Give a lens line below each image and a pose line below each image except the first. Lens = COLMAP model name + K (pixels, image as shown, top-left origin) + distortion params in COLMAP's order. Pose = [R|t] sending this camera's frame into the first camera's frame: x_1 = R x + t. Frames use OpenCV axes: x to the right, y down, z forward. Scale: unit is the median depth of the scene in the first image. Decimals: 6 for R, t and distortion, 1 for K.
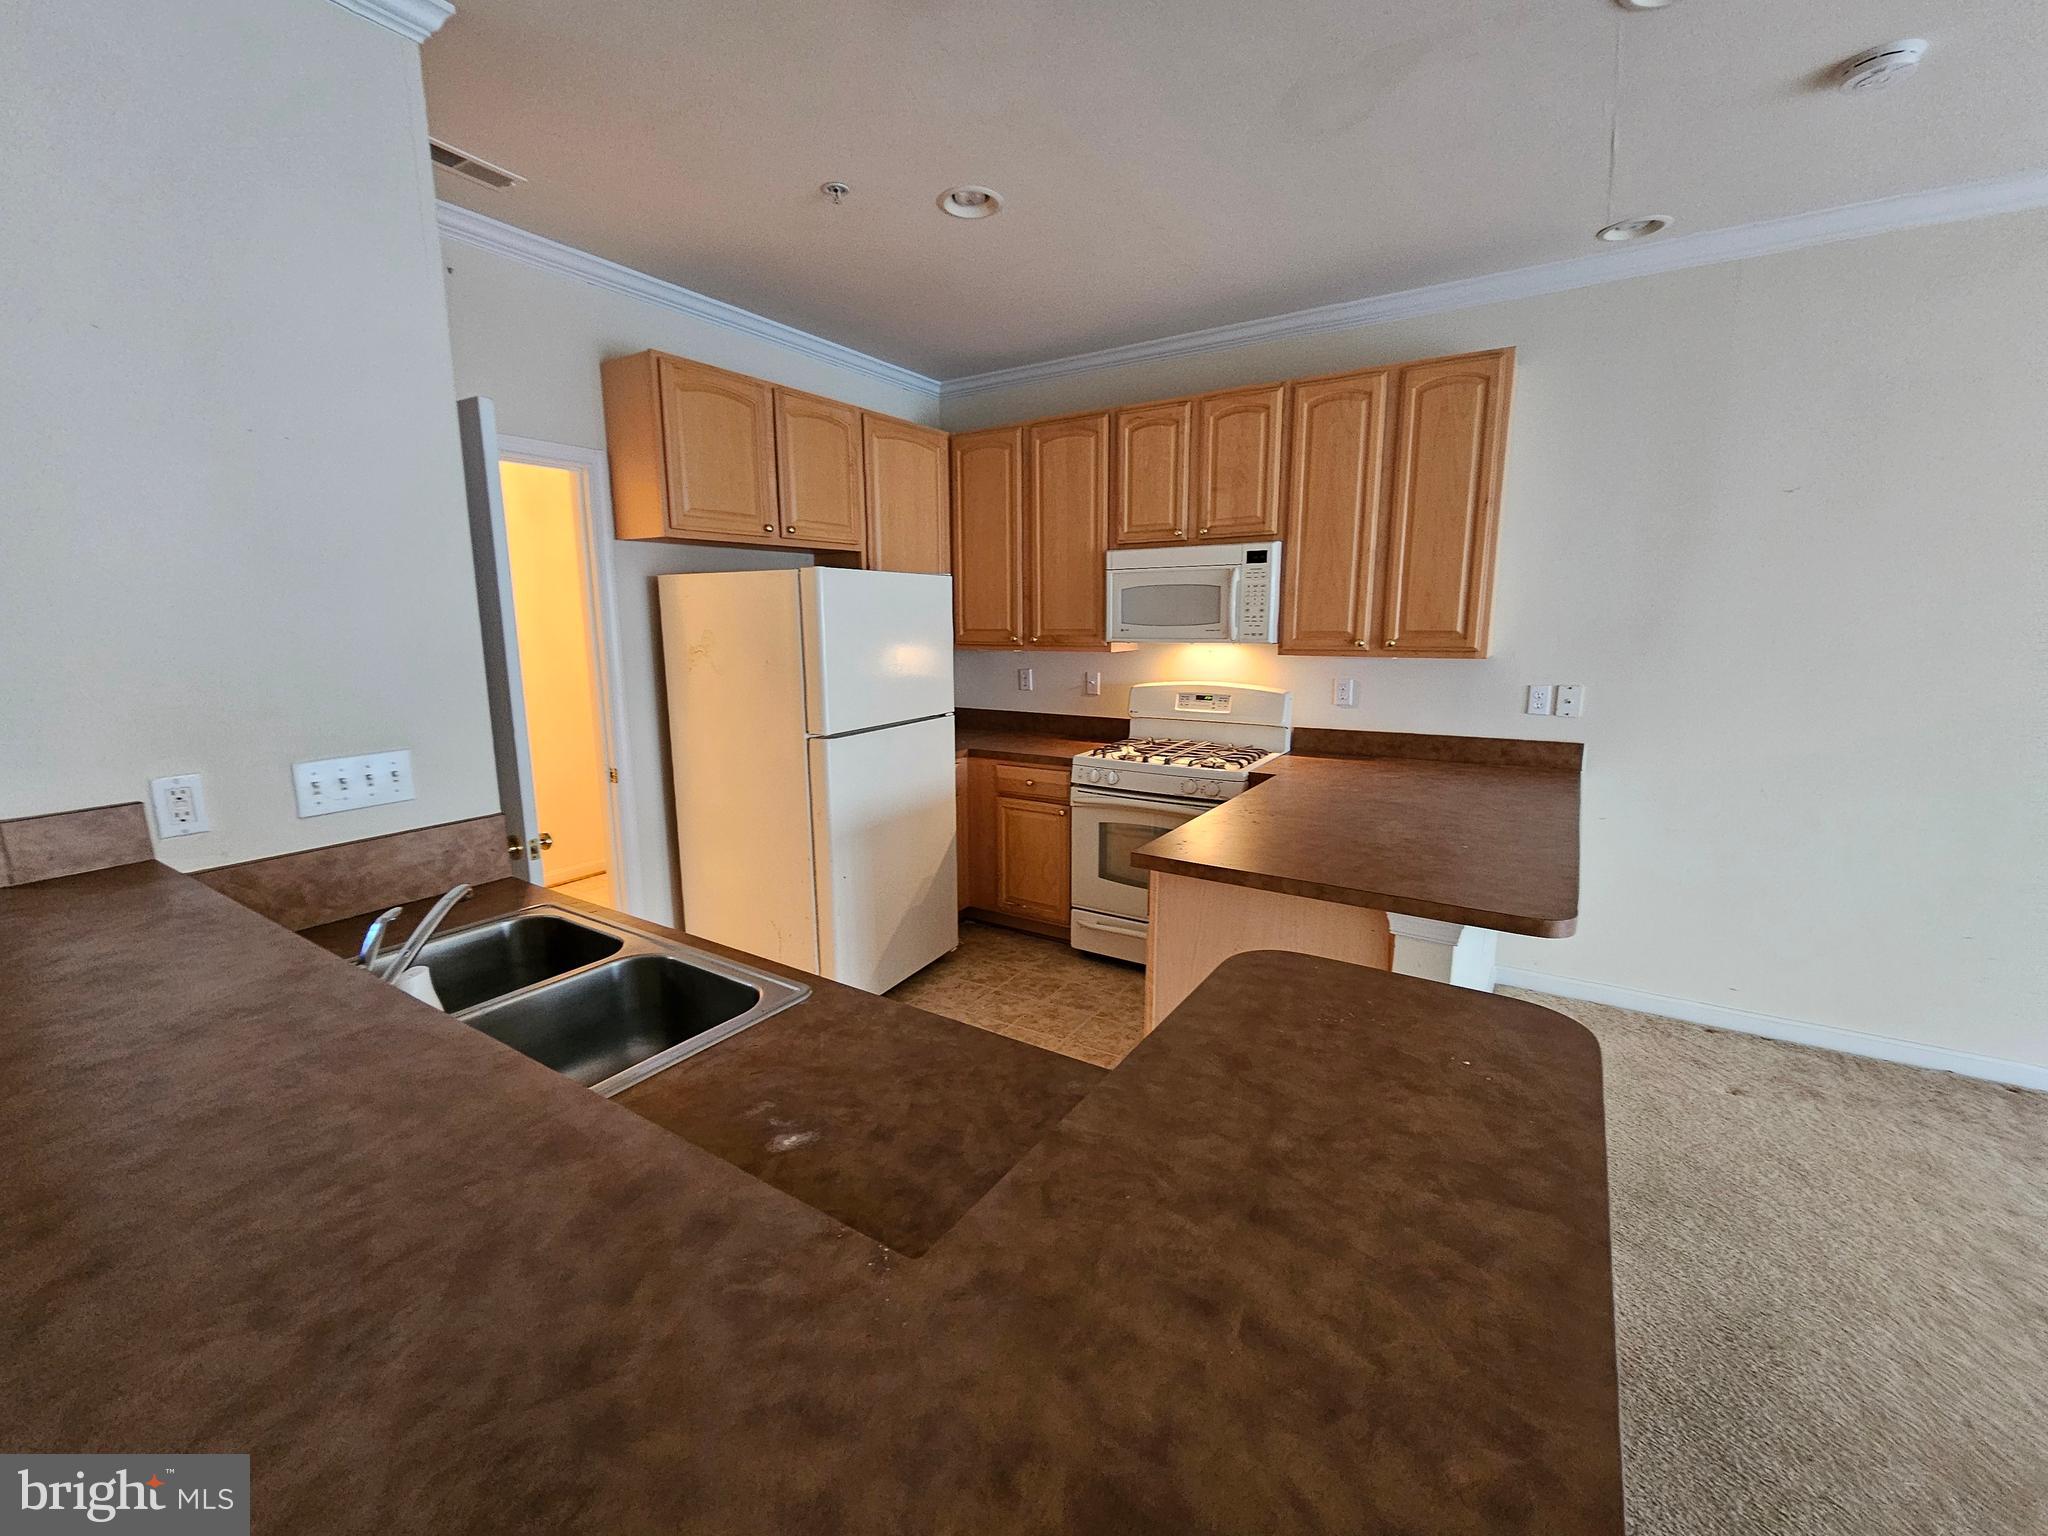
lens RADIAL K [[837.2, 0, 1024.0], [0, 837.2, 768.0], [0, 0, 1]] dist [-0.000196, -0.000283]
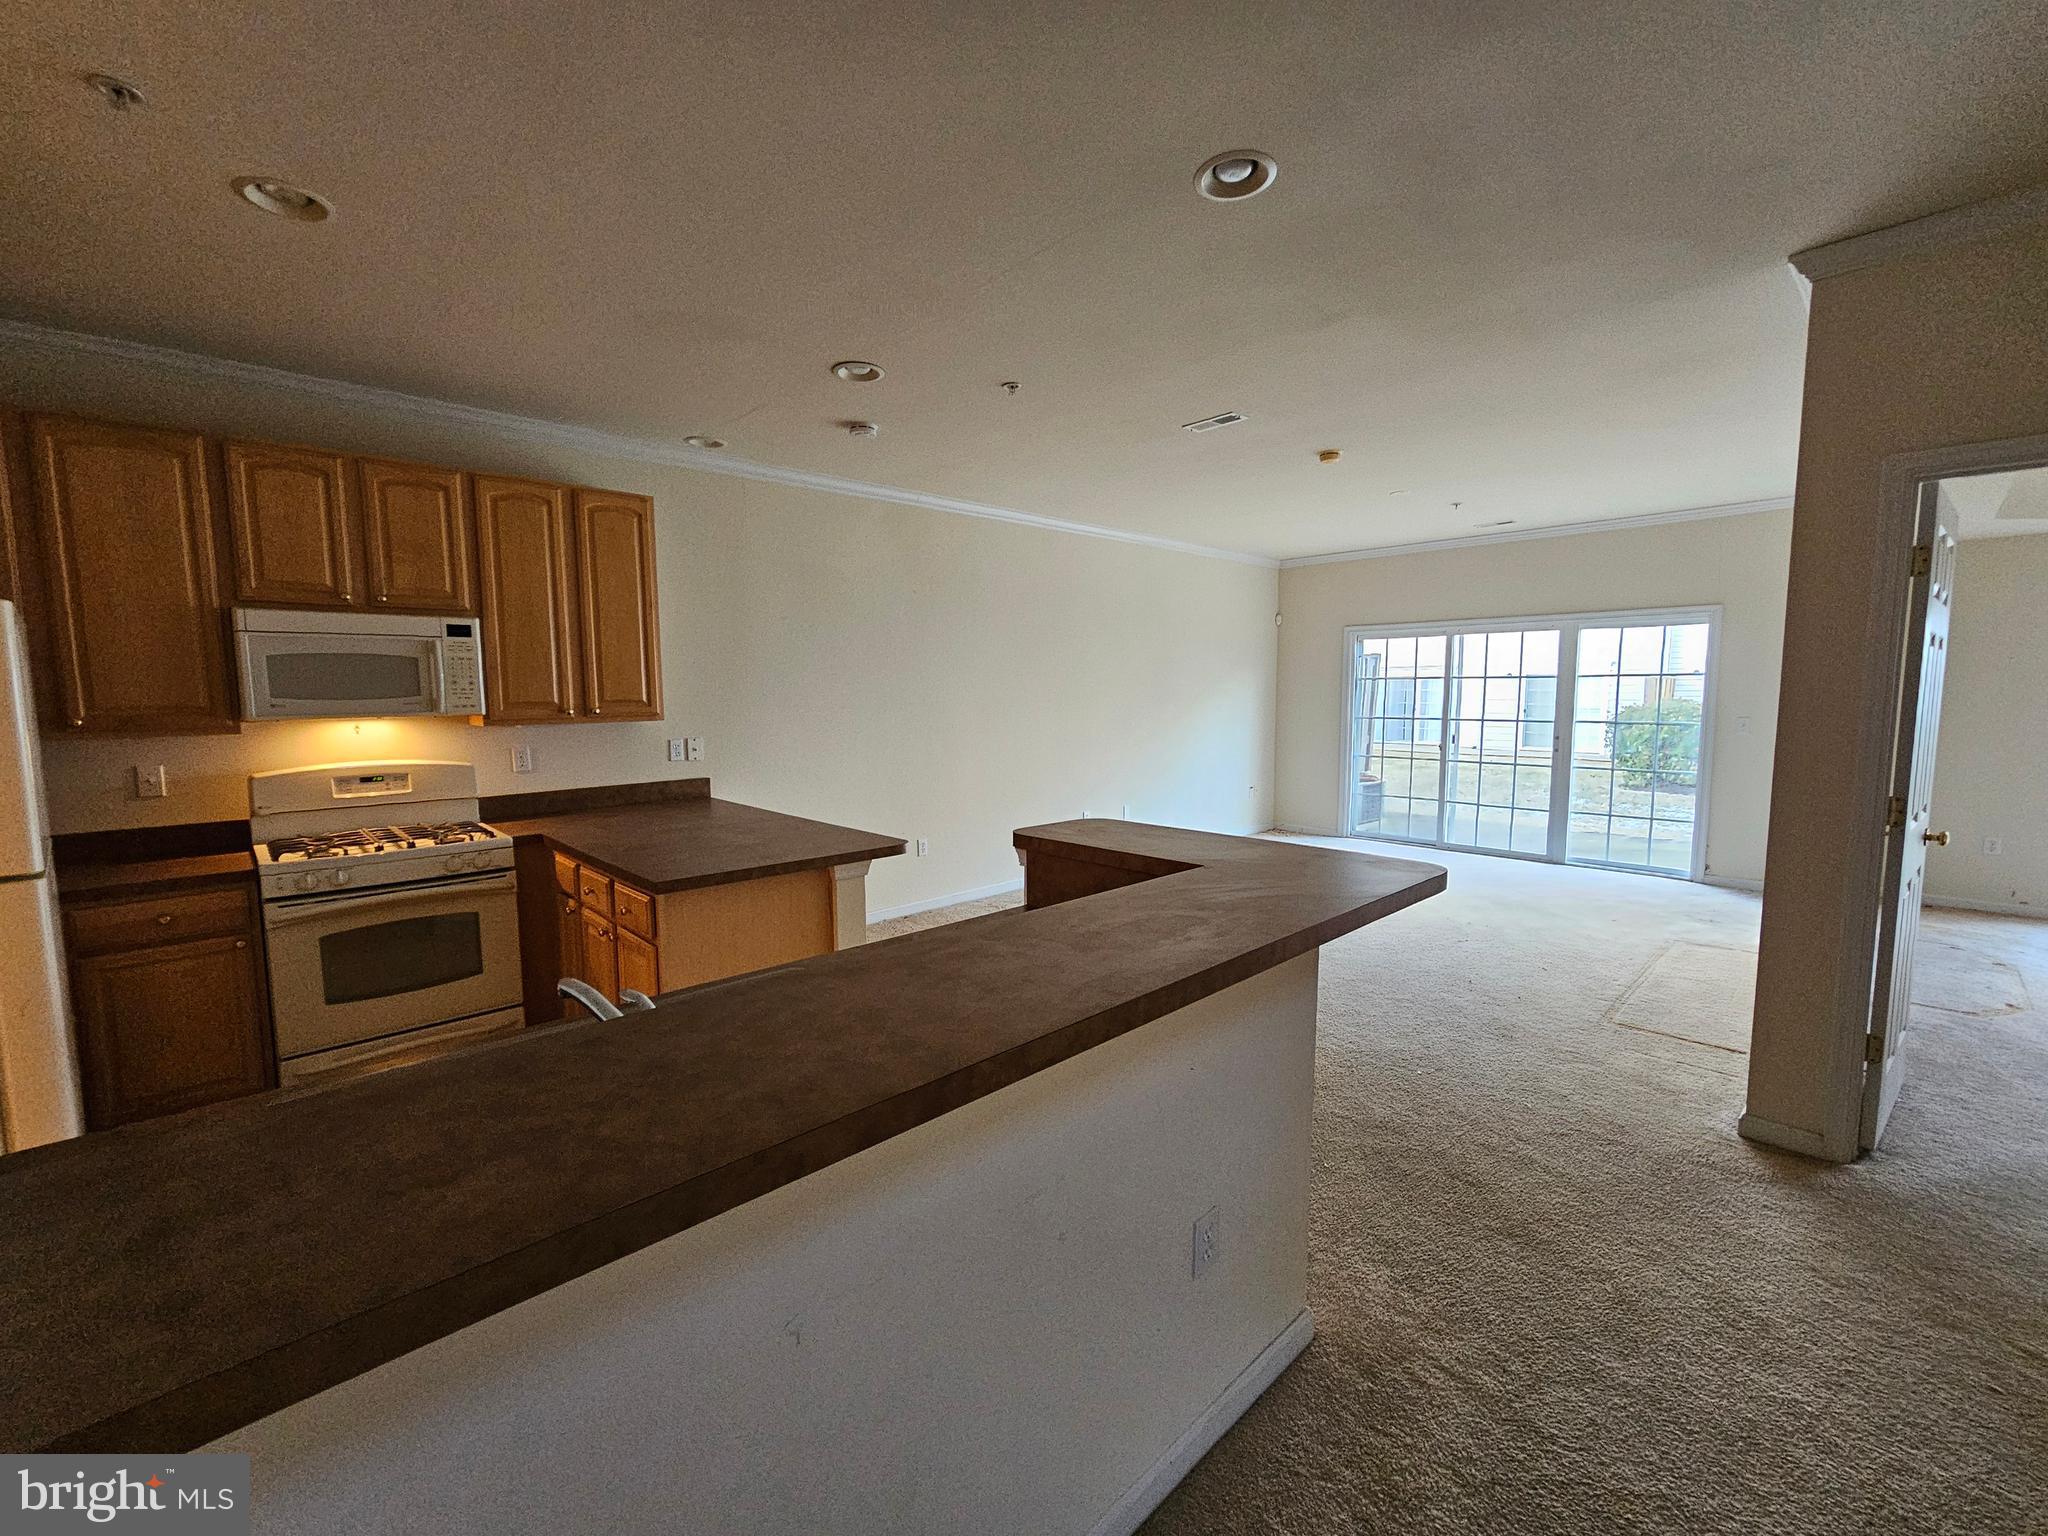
lens RADIAL K [[837.2, 0, 1024.0], [0, 837.2, 768.0], [0, 0, 1]] dist [-0.000196, -0.000283]
pose [[0.236735, -0.086693, 0.967699, -0.550742], [0.179142, 0.982829, 0.044224, -0.011189], [-0.954916, 0.162886, 0.248200, 0.120656]]
